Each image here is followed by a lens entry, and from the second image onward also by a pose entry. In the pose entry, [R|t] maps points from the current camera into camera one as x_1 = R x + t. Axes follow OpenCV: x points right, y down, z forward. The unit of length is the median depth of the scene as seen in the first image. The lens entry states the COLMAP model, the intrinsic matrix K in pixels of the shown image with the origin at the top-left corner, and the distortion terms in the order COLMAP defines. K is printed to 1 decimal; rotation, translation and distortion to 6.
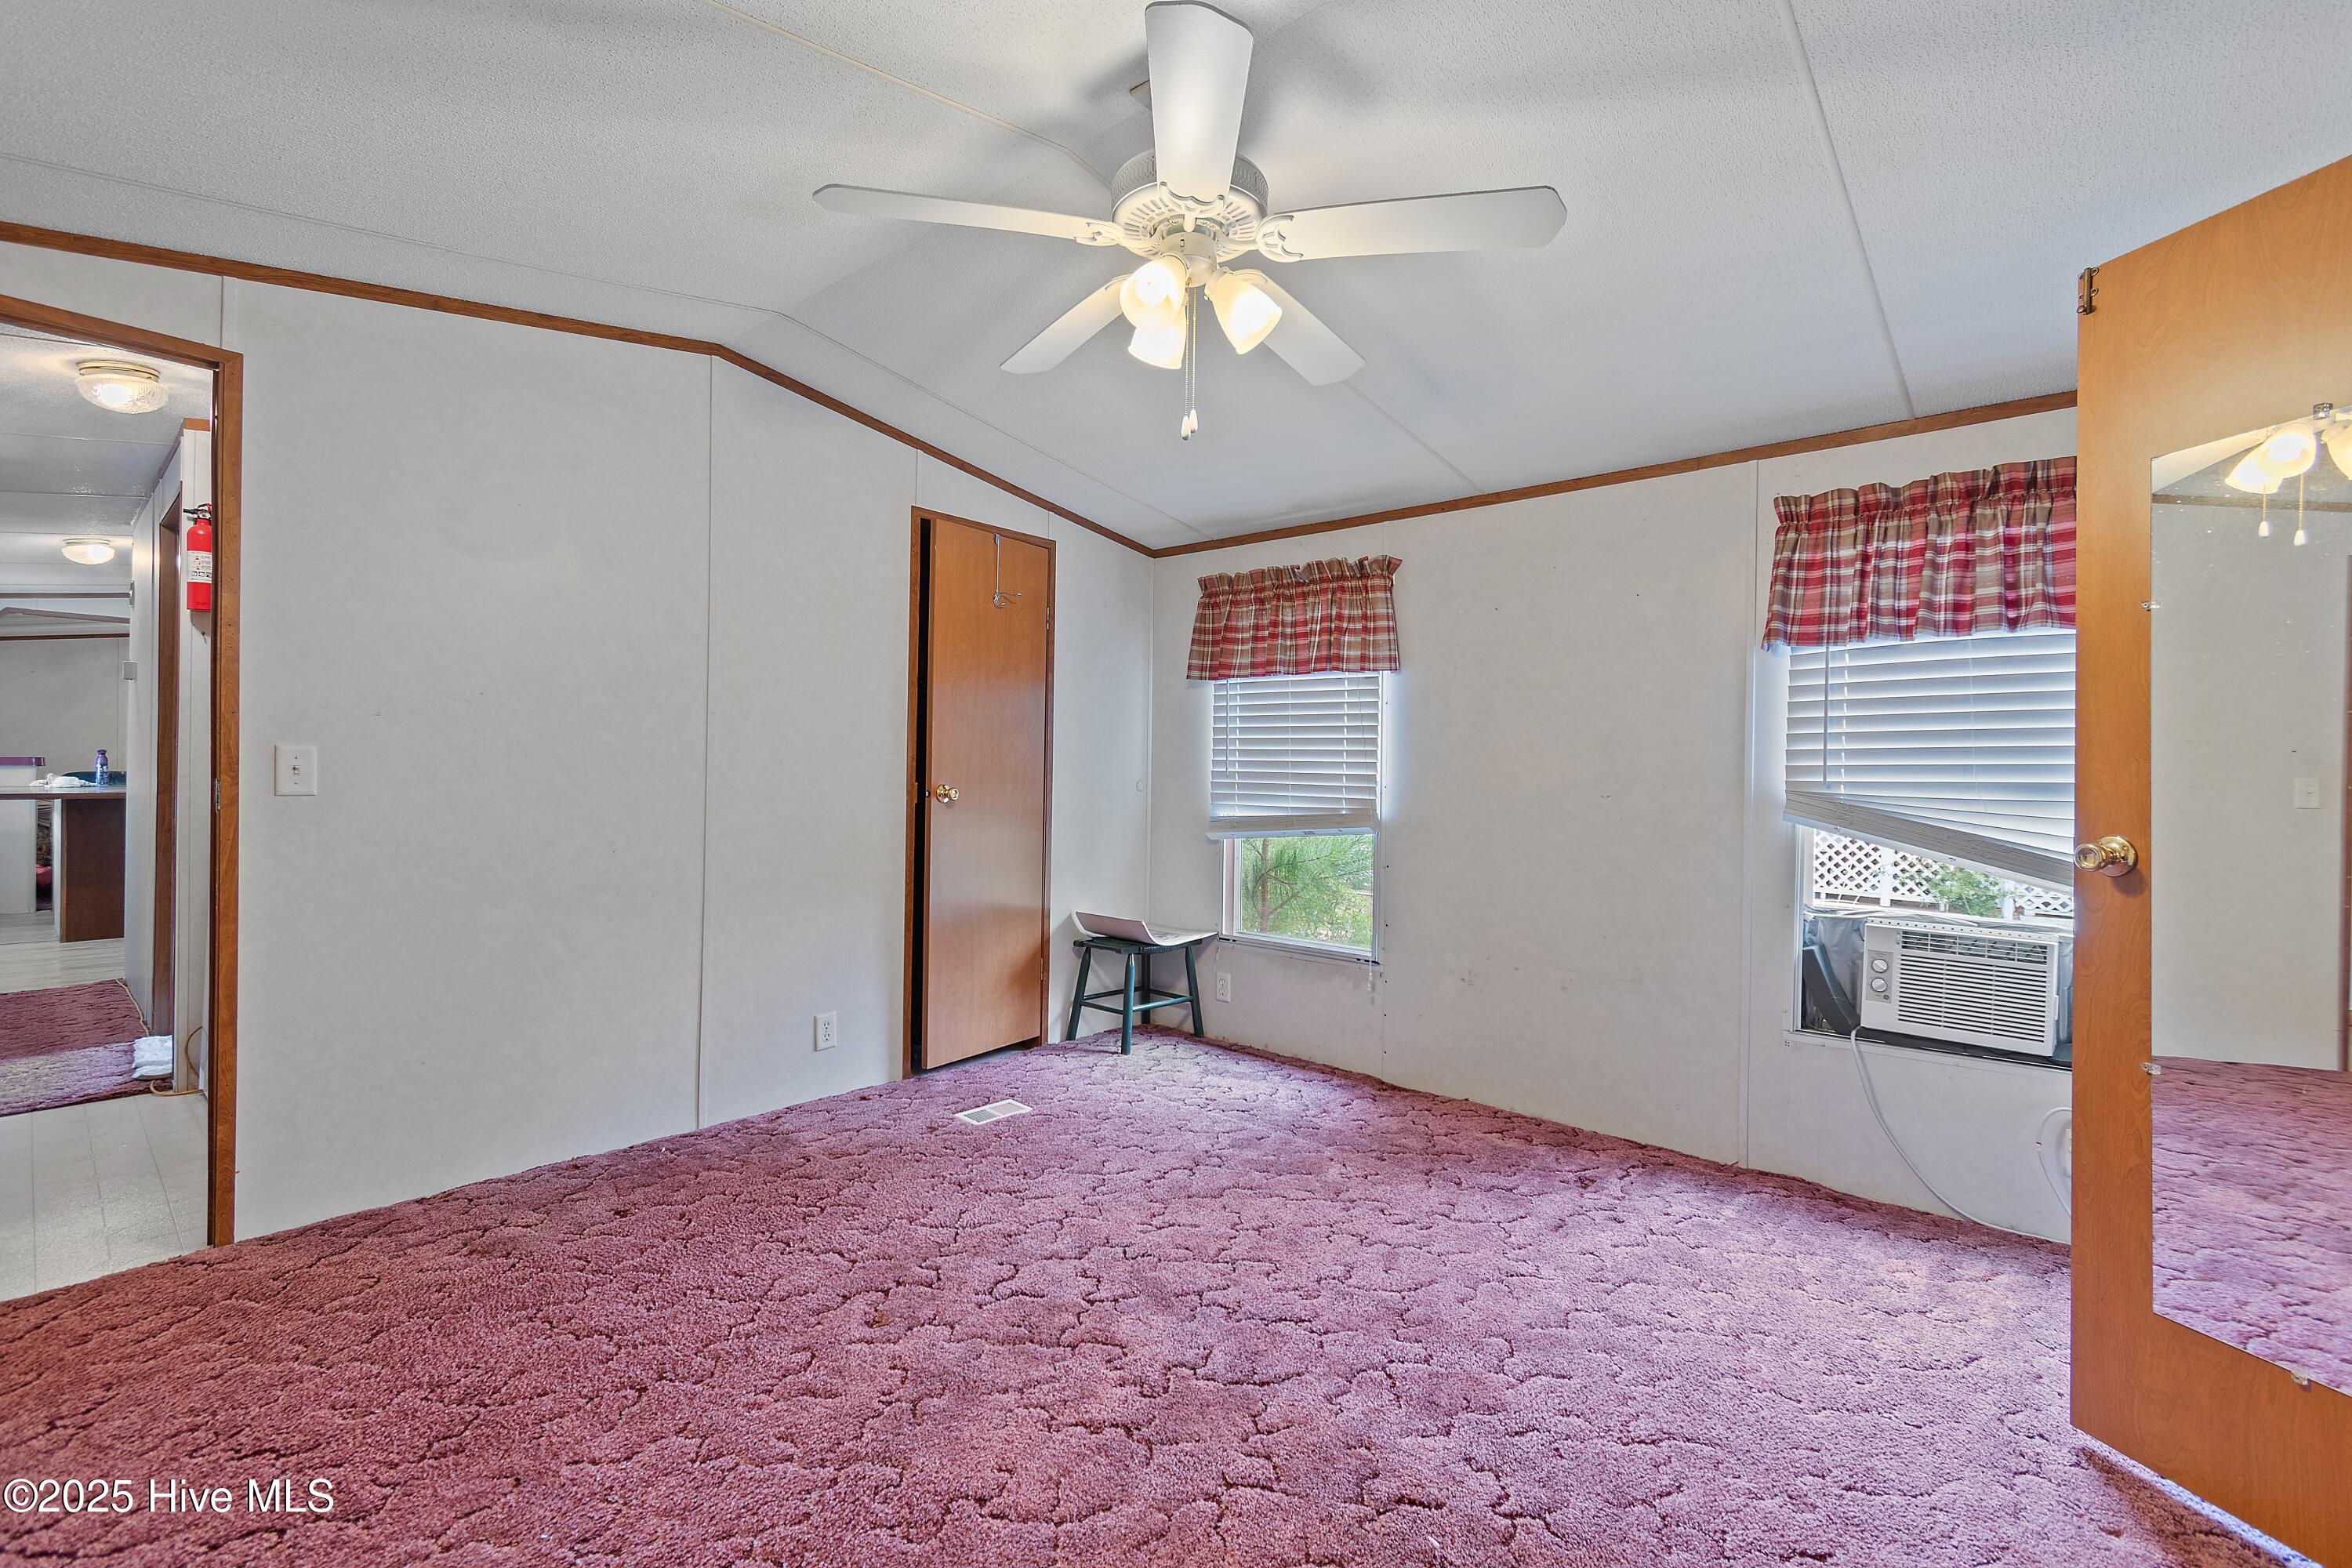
lens RADIAL K [[1050.8, 0, 1188.2], [0, 1050.8, 778.1], [0, 0, 1]] dist [0.002508, -0.002465]
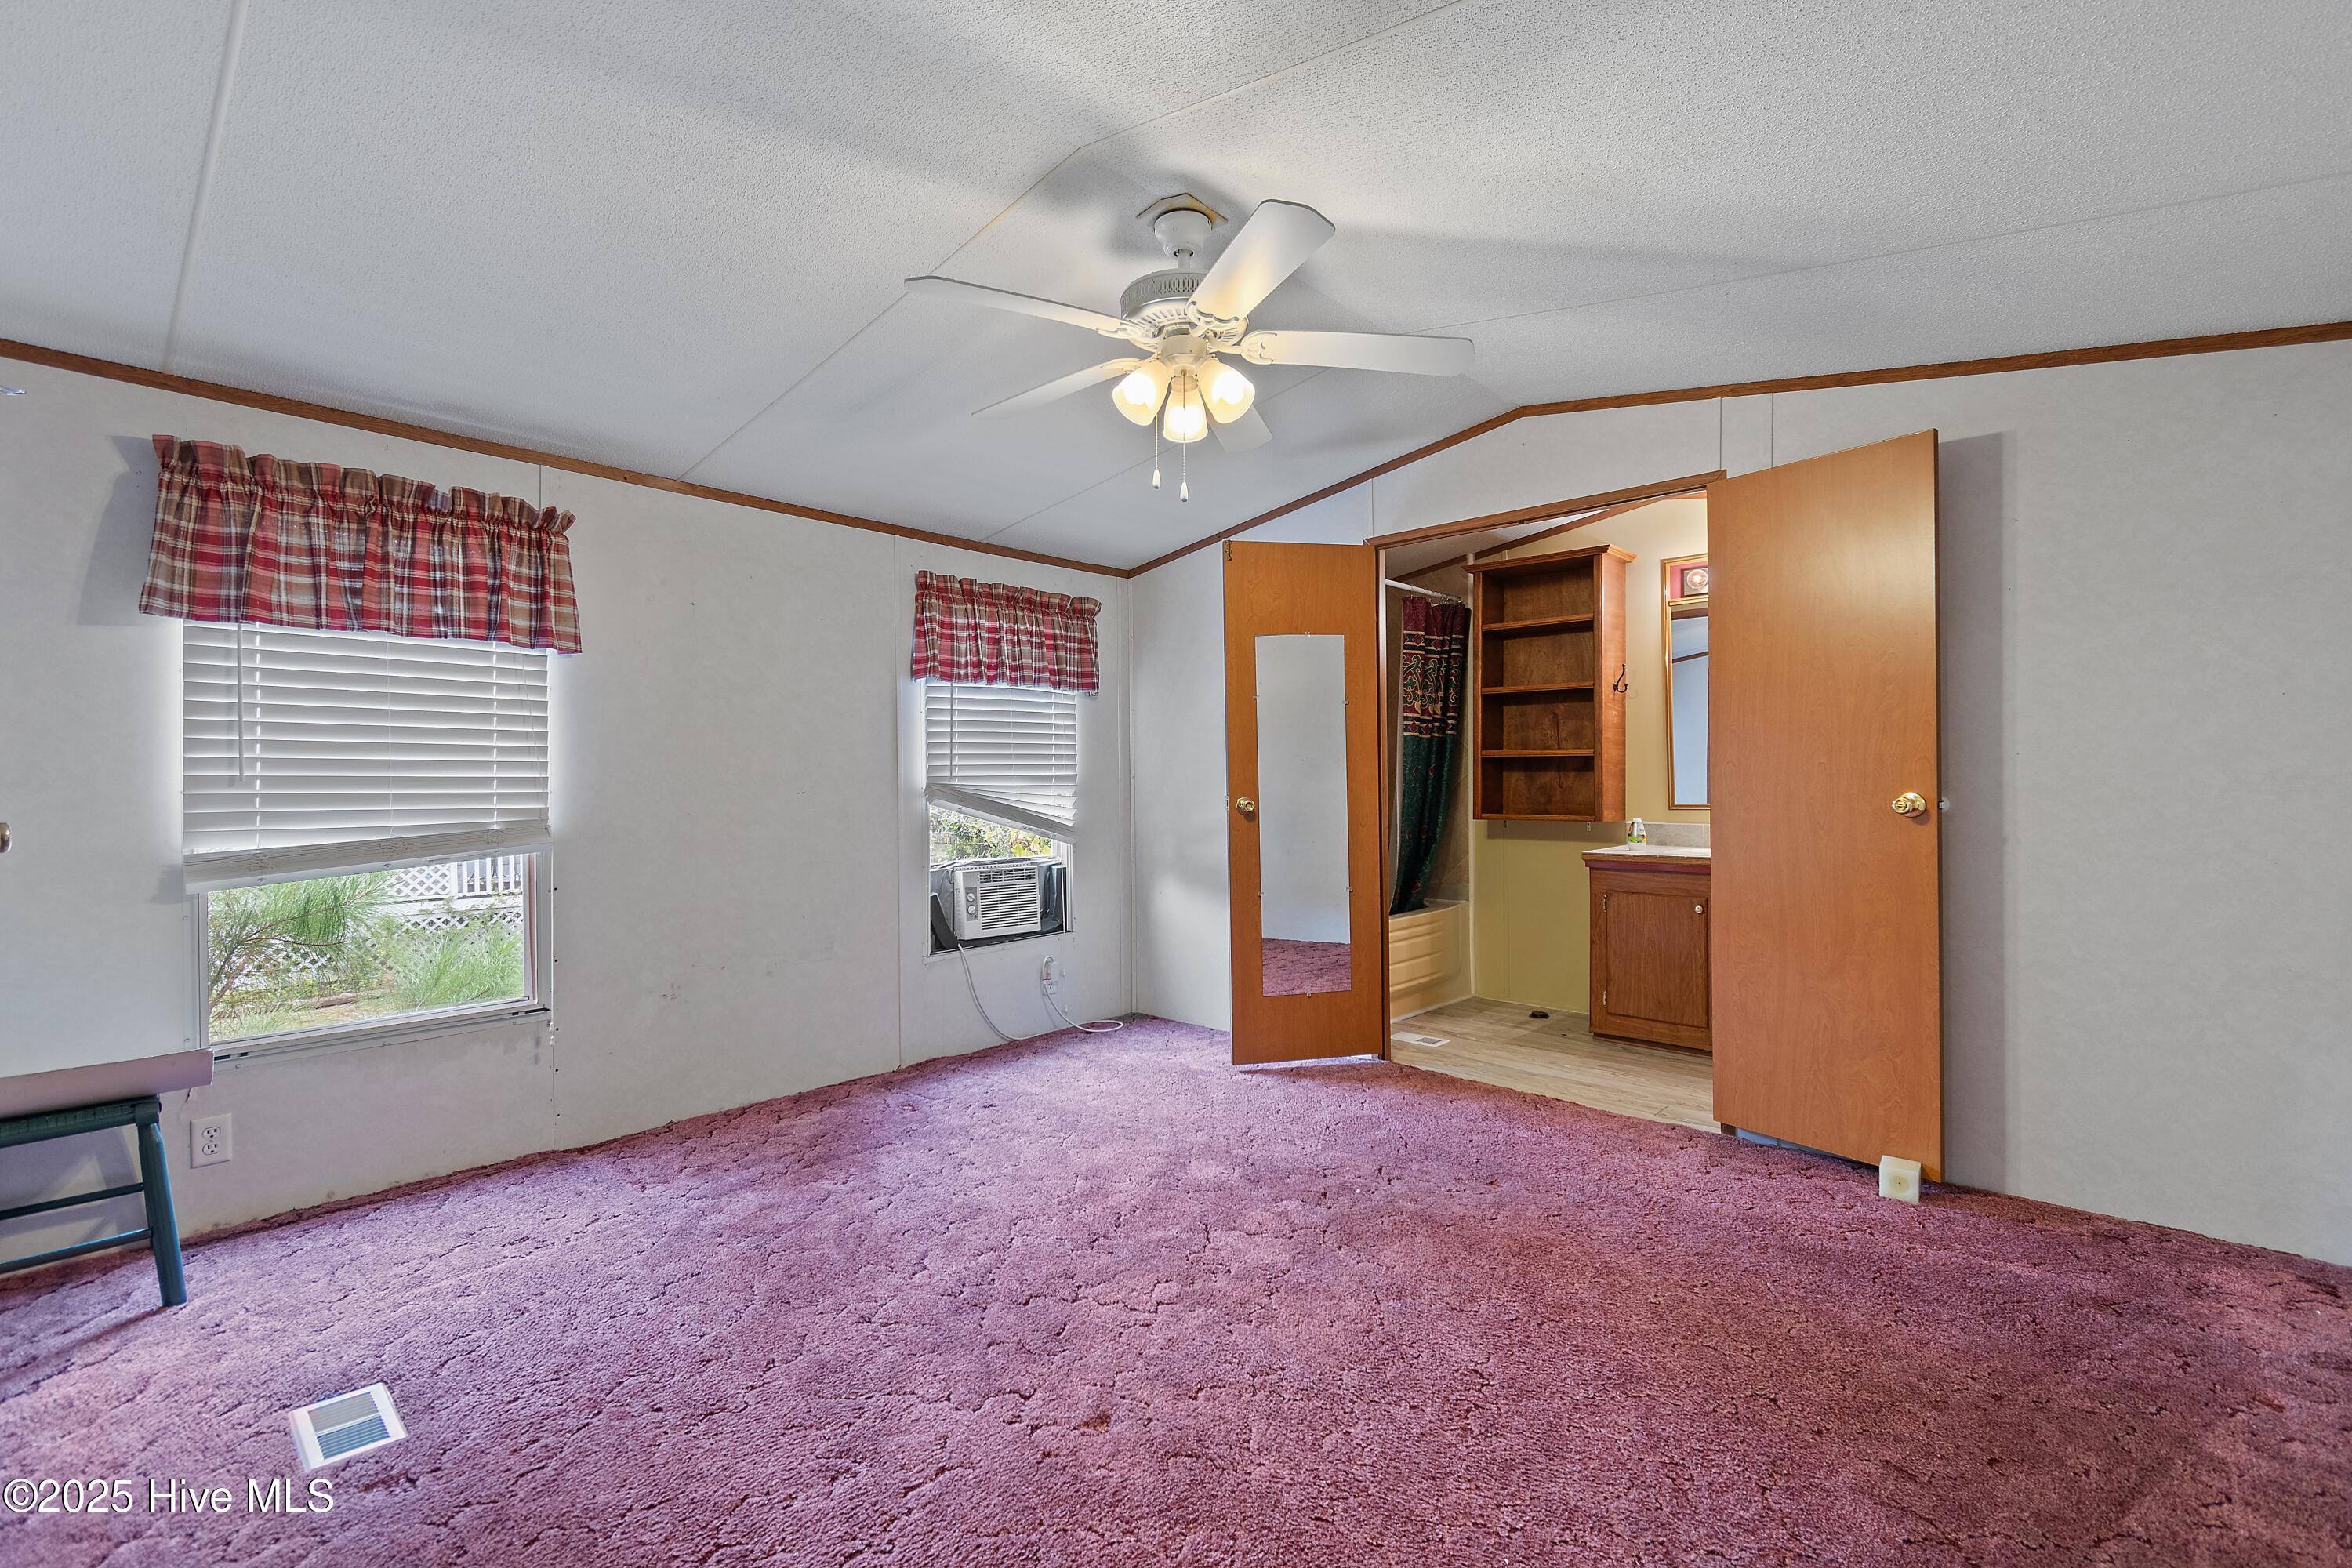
lens RADIAL K [[1050.8, 0, 1171.9], [0, 1050.8, 782.8], [0, 0, 1]] dist [0.002508, -0.002465]
pose [[0.004919, -0.019877, 0.999790, -0.625739], [0.011534, 0.999737, 0.019819, -0.009446], [-0.999921, 0.011434, 0.005146, 0.513379]]
